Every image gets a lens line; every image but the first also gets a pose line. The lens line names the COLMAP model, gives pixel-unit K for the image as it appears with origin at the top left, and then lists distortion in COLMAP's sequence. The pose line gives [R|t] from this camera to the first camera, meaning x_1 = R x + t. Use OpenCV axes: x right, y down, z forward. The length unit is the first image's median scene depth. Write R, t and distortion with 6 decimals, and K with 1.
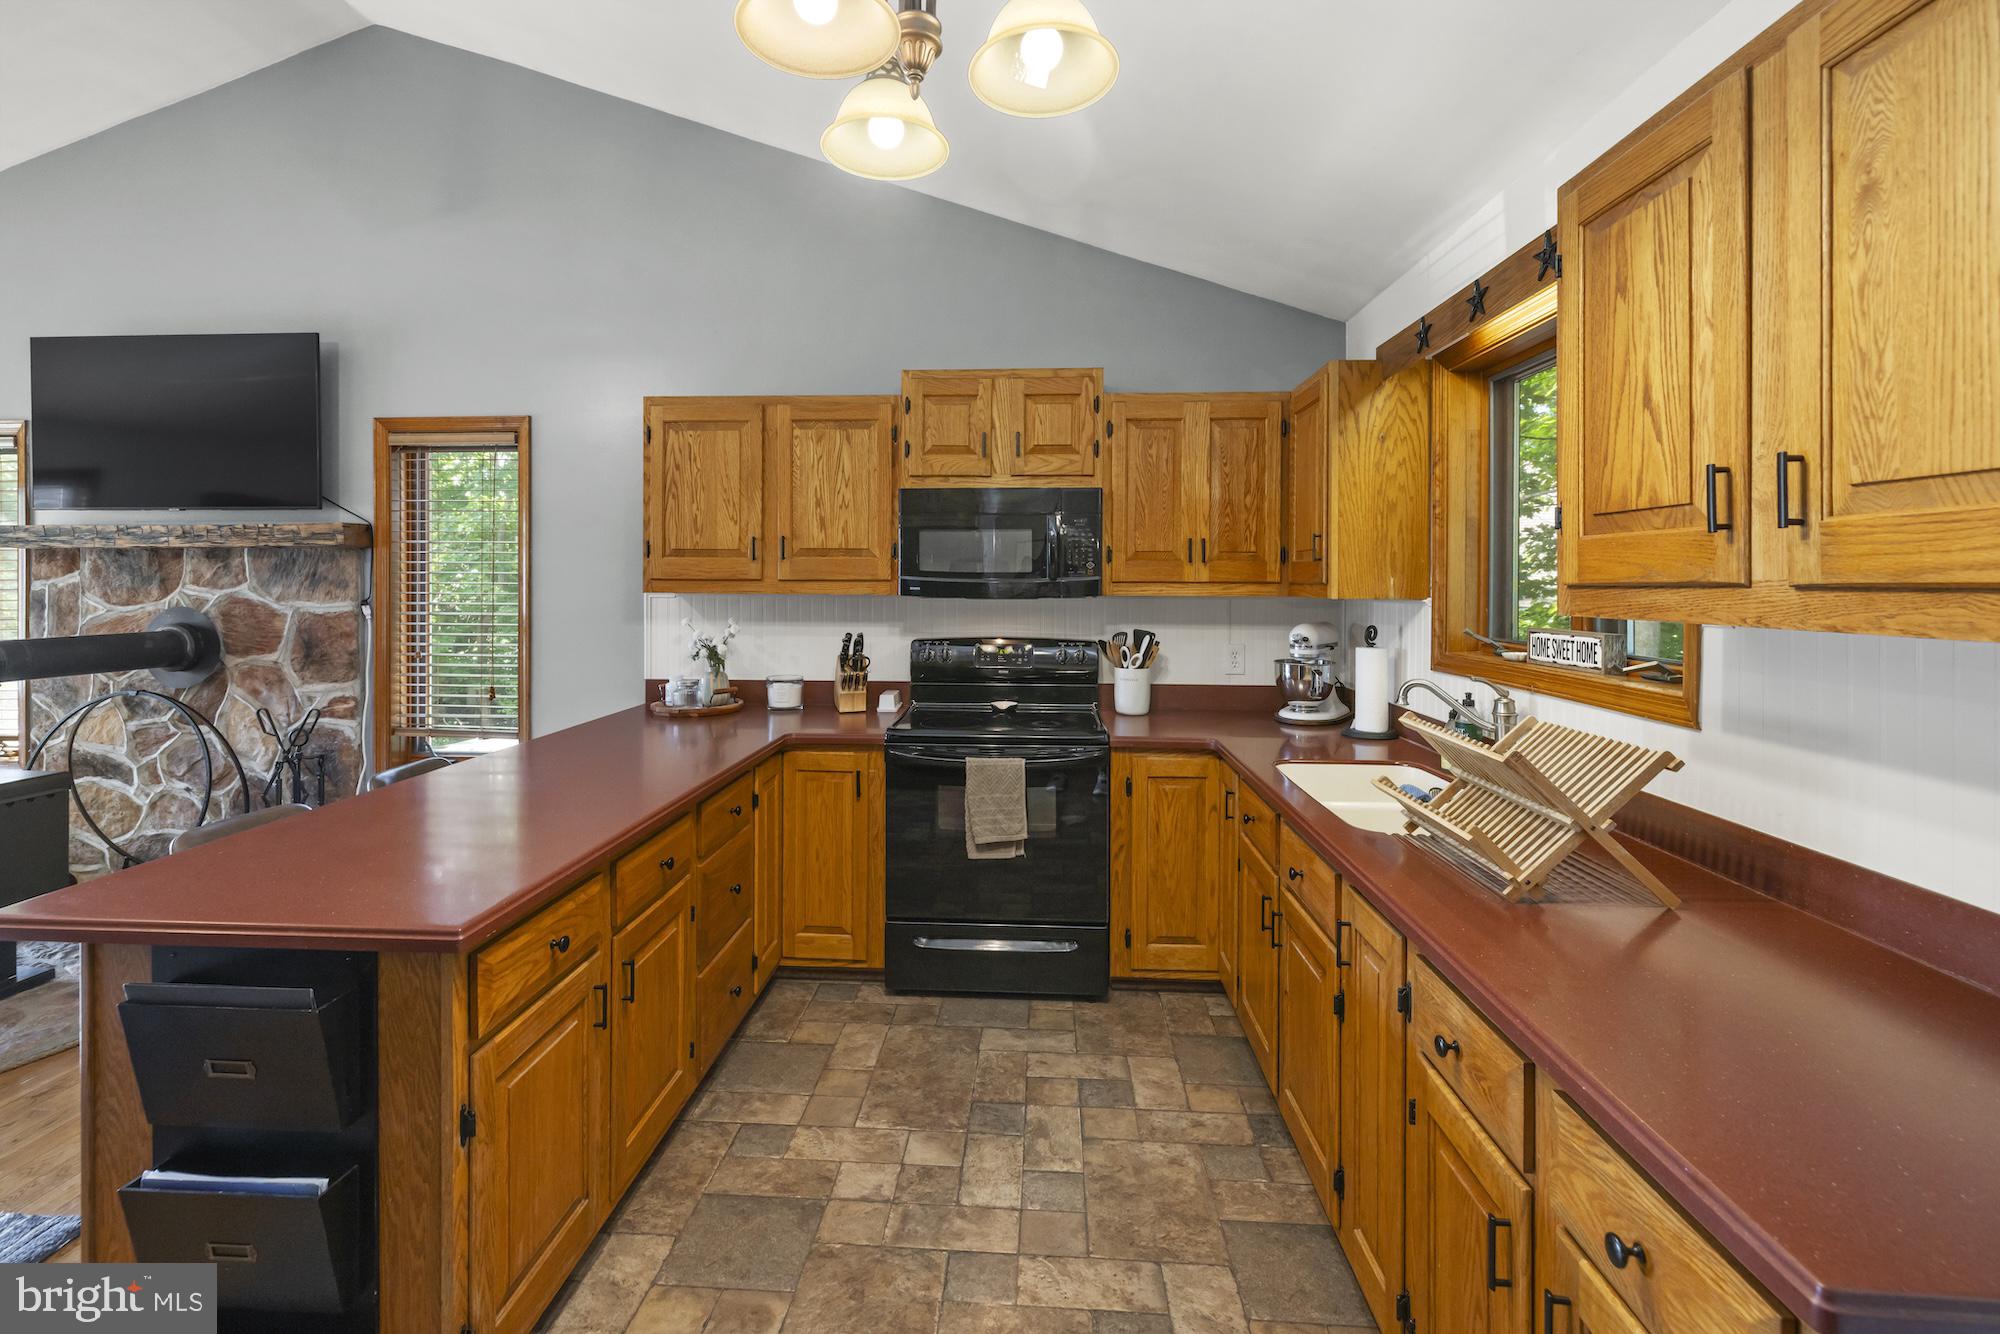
lens RADIAL K [[861.2, 0, 989.7], [0, 861.2, 578.3], [0, 0, 1]] dist [-0.000279, -0.000175]
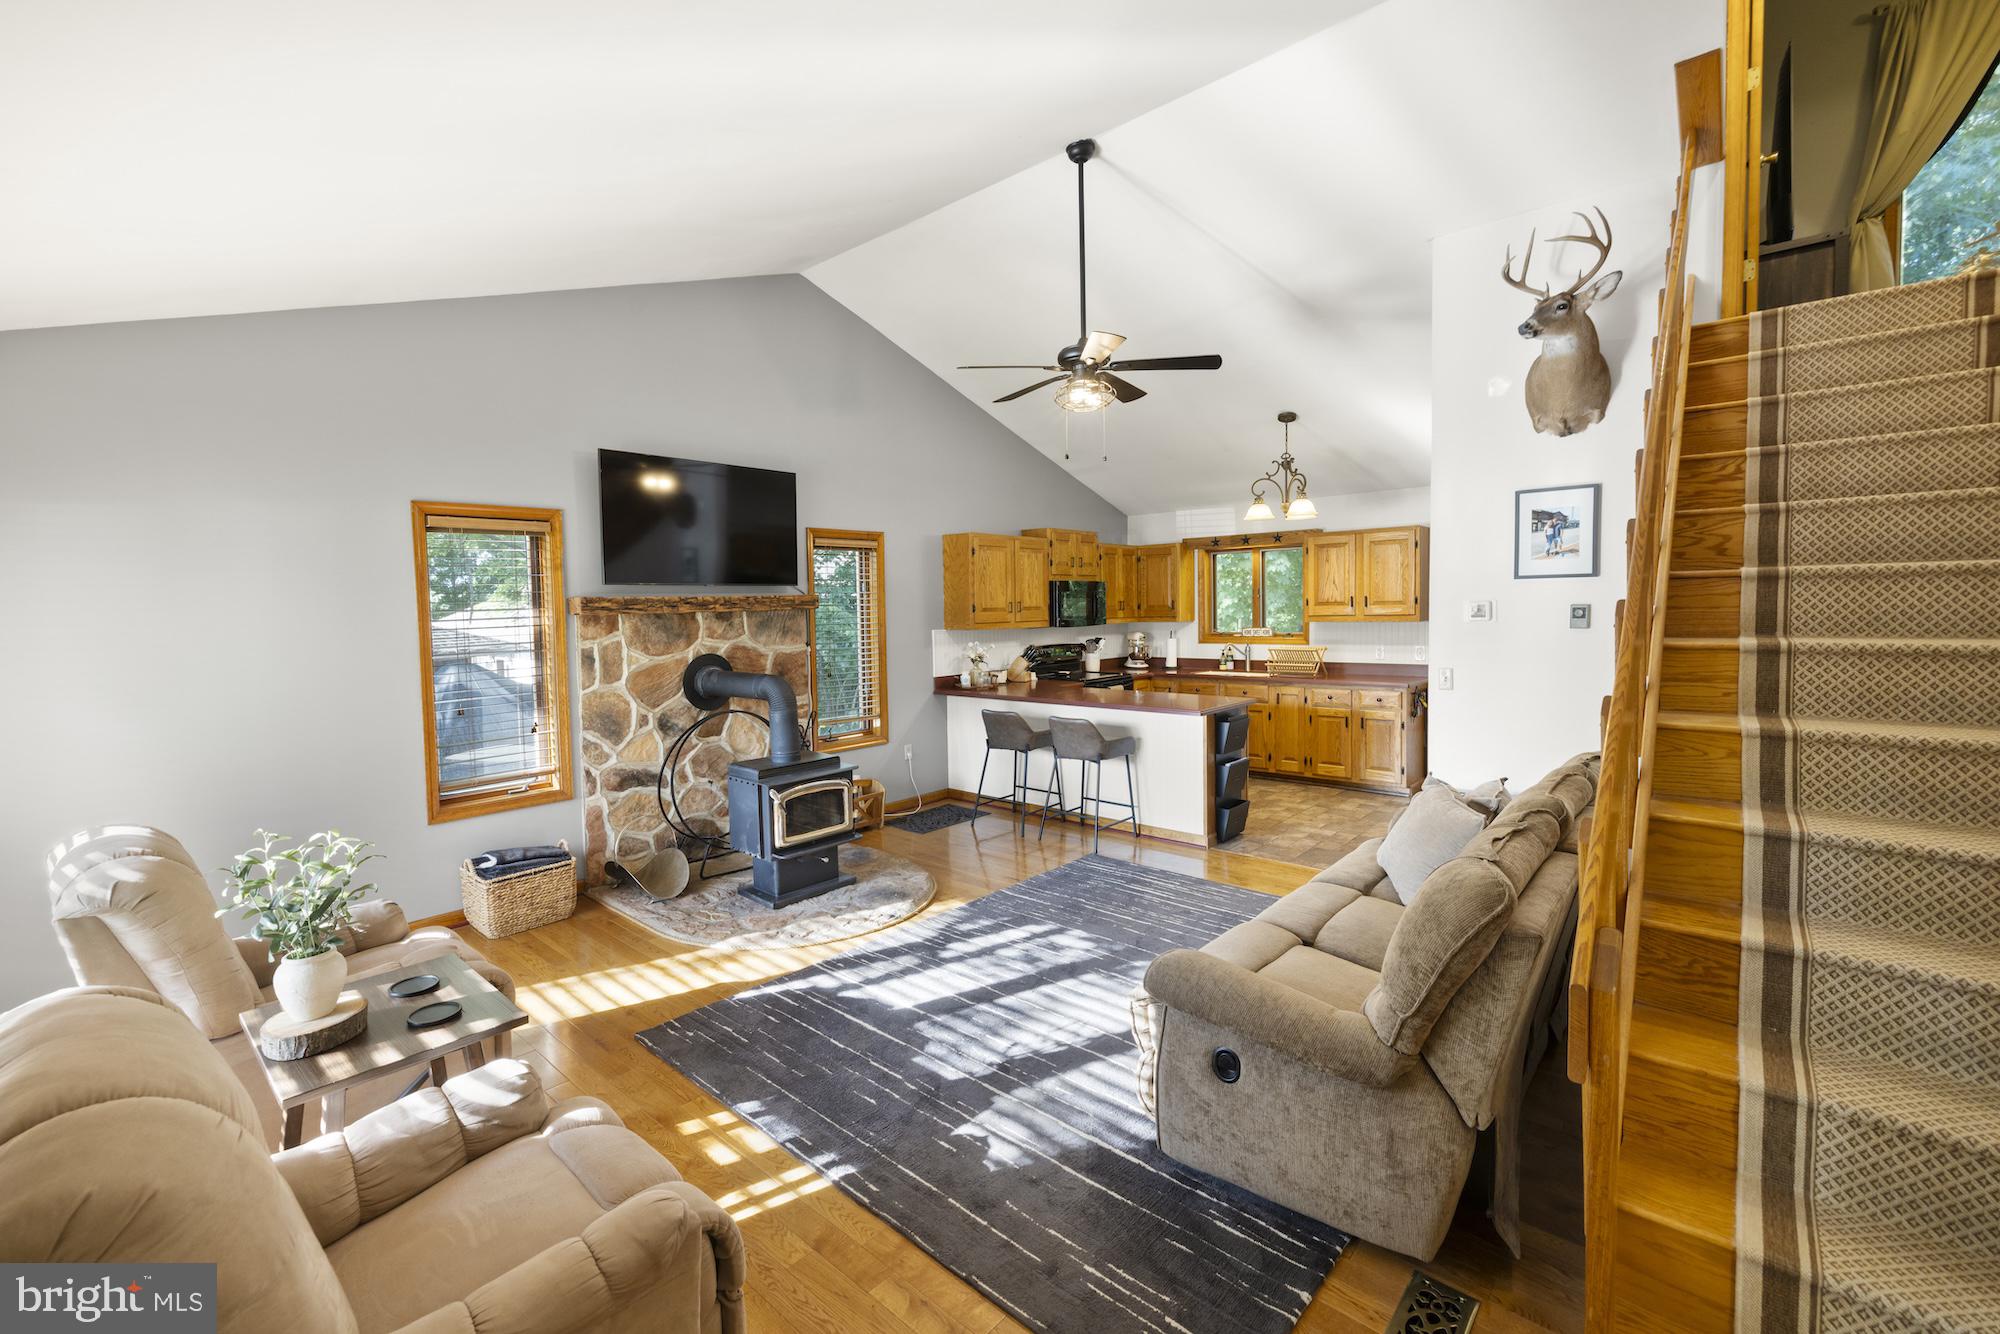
lens RADIAL K [[843.4, 0, 980.1], [0, 843.4, 653.2], [0, 0, 1]] dist [-0.002332, -0.000363]
pose [[0.618298, -0.057662, 0.783825, -1.747316], [0.020561, 0.998150, 0.057210, -0.037843], [-0.785675, -0.019257, 0.618340, -0.210483]]
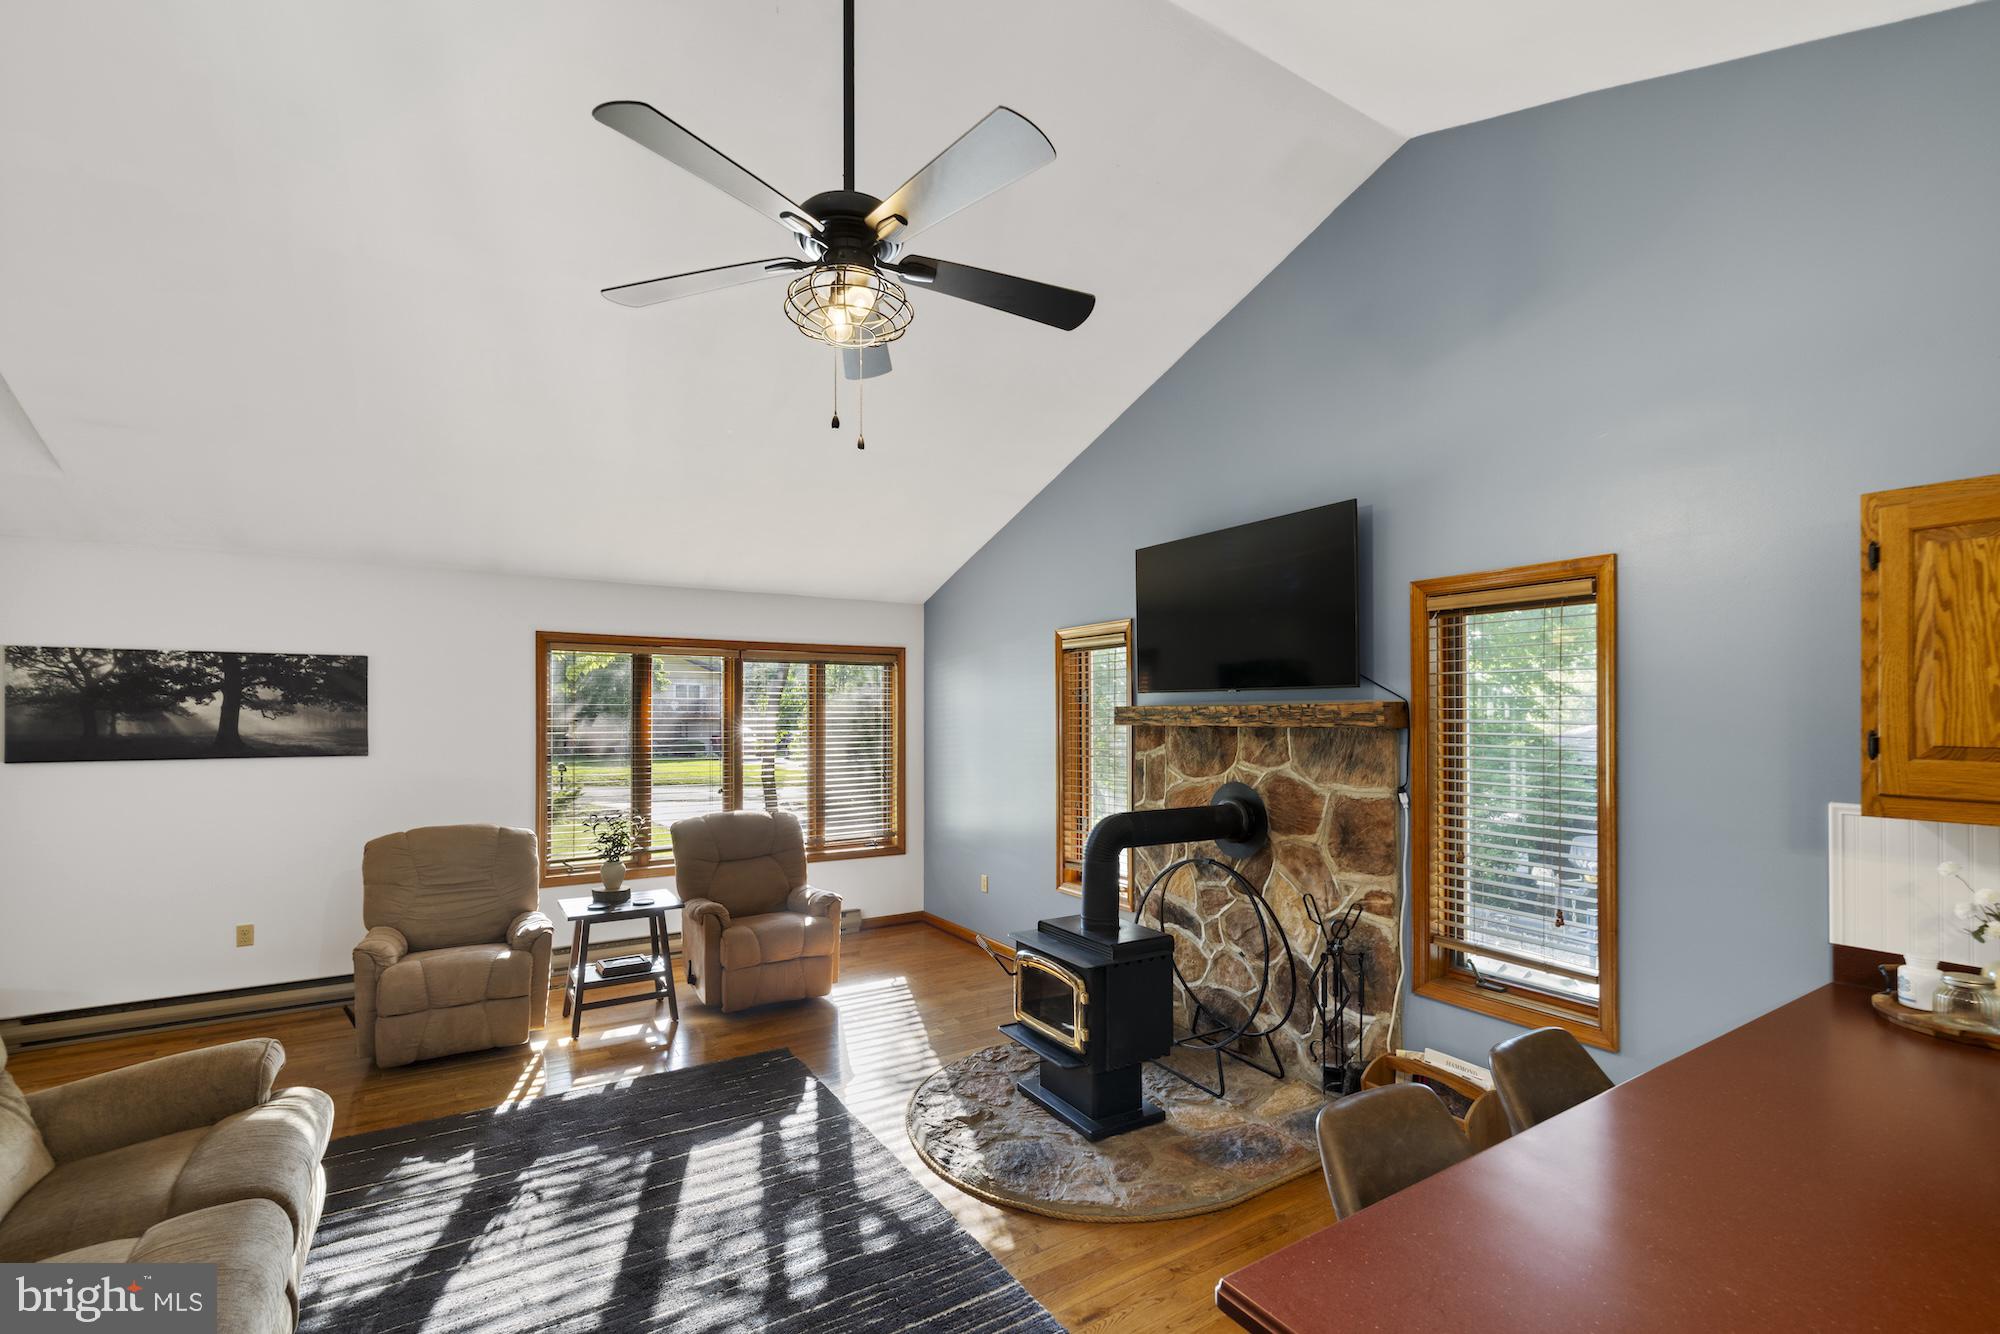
lens RADIAL K [[873.7, 0, 1008.5], [0, 873.7, 710.9], [0, 0, 1]] dist [-0.000799, -0.000013]
pose [[0.592355, -0.004439, -0.805665, -0.236173], [0.002449, 0.999990, -0.003709, -0.051234], [0.805673, 0.000224, 0.592360, 0.133101]]
